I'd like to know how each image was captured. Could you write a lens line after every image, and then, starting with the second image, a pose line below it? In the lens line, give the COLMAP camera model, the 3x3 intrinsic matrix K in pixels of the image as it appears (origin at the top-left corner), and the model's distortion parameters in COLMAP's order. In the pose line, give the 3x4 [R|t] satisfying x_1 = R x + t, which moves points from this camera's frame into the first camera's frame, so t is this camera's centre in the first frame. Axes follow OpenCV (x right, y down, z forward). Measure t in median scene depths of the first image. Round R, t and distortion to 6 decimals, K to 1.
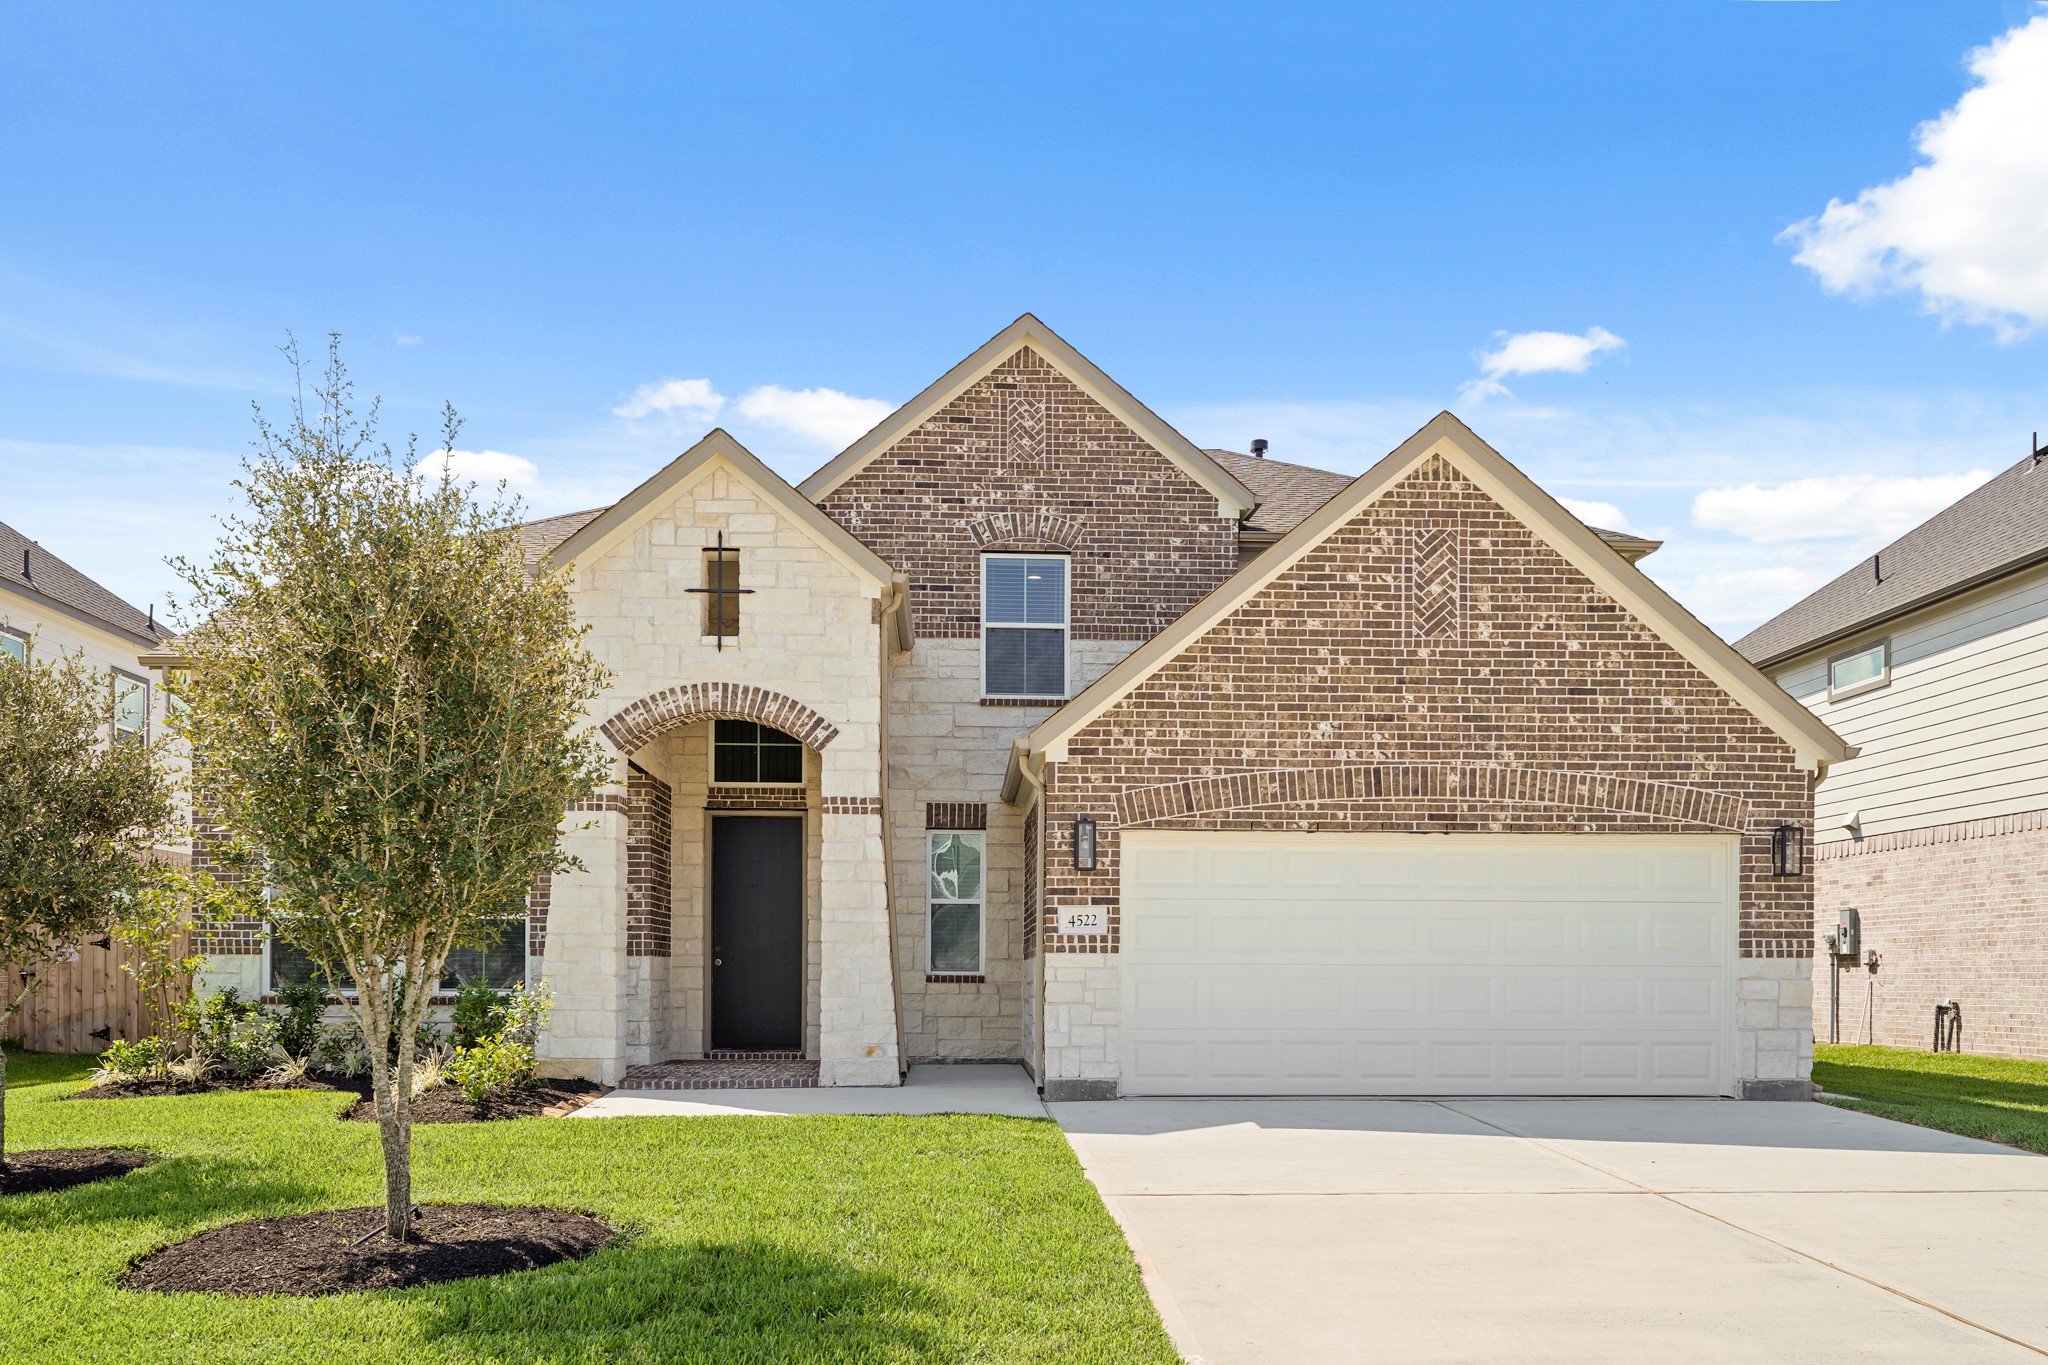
lens RADIAL K [[1543.9, 0, 1025.1], [0, 1543.9, 760.4], [0, 0, 1]] dist [-0.003245, -0.001003]
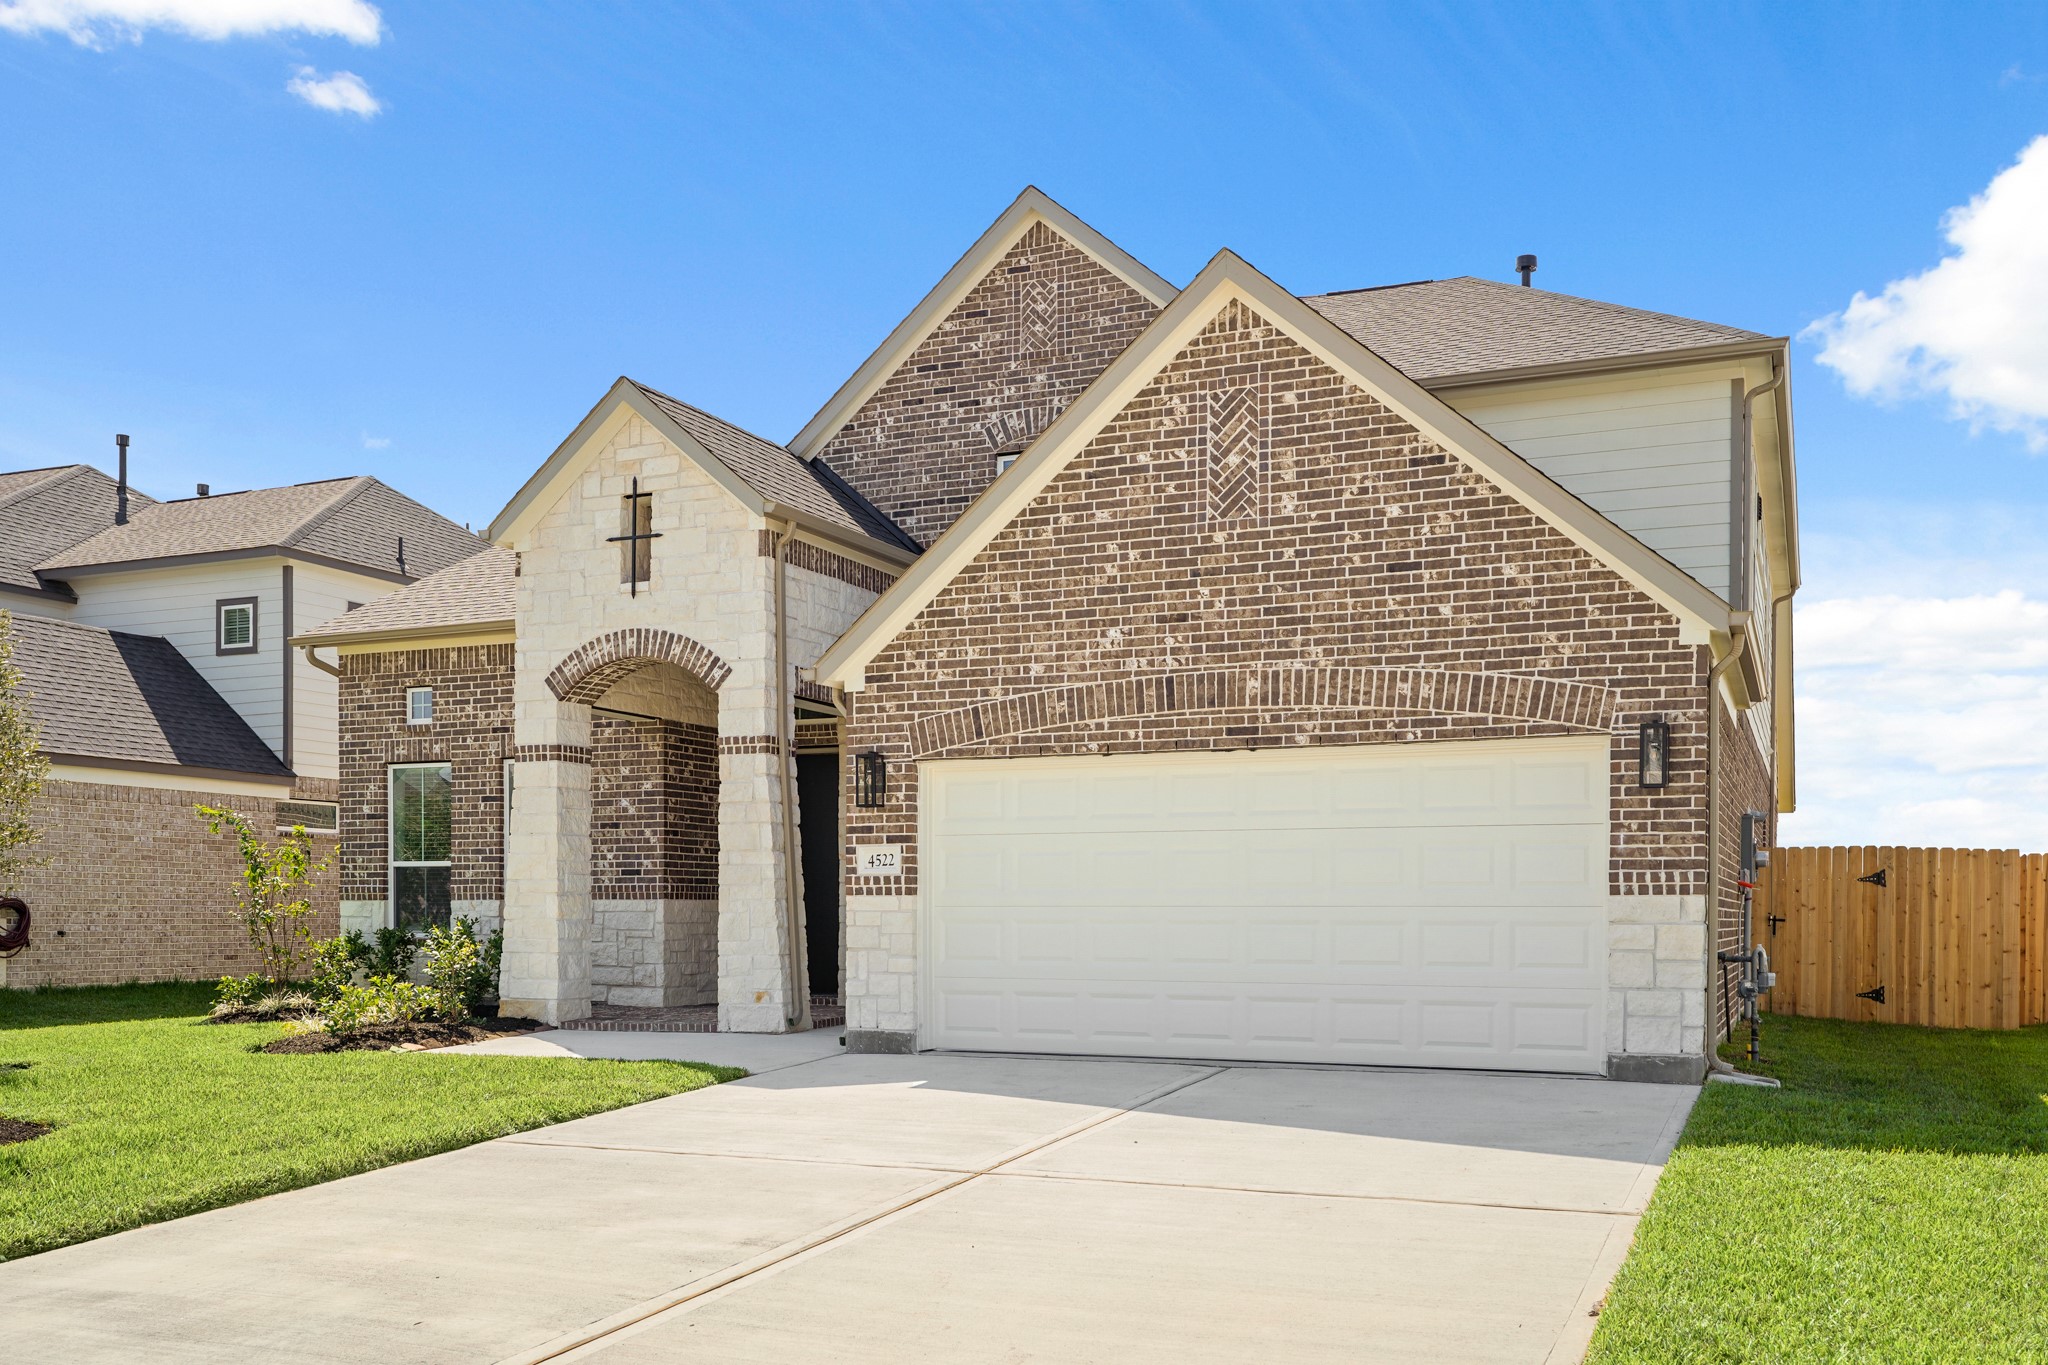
lens RADIAL K [[1764.6, 0, 1024.0], [0, 1764.6, 682.5], [0, 0, 1]] dist [-0.000071, 0.000254]
pose [[0.897049, -0.060471, -0.437774, 0.581419], [0.065004, 0.997874, -0.004638, 0.007116], [0.437124, -0.024297, 0.899073, 0.082416]]
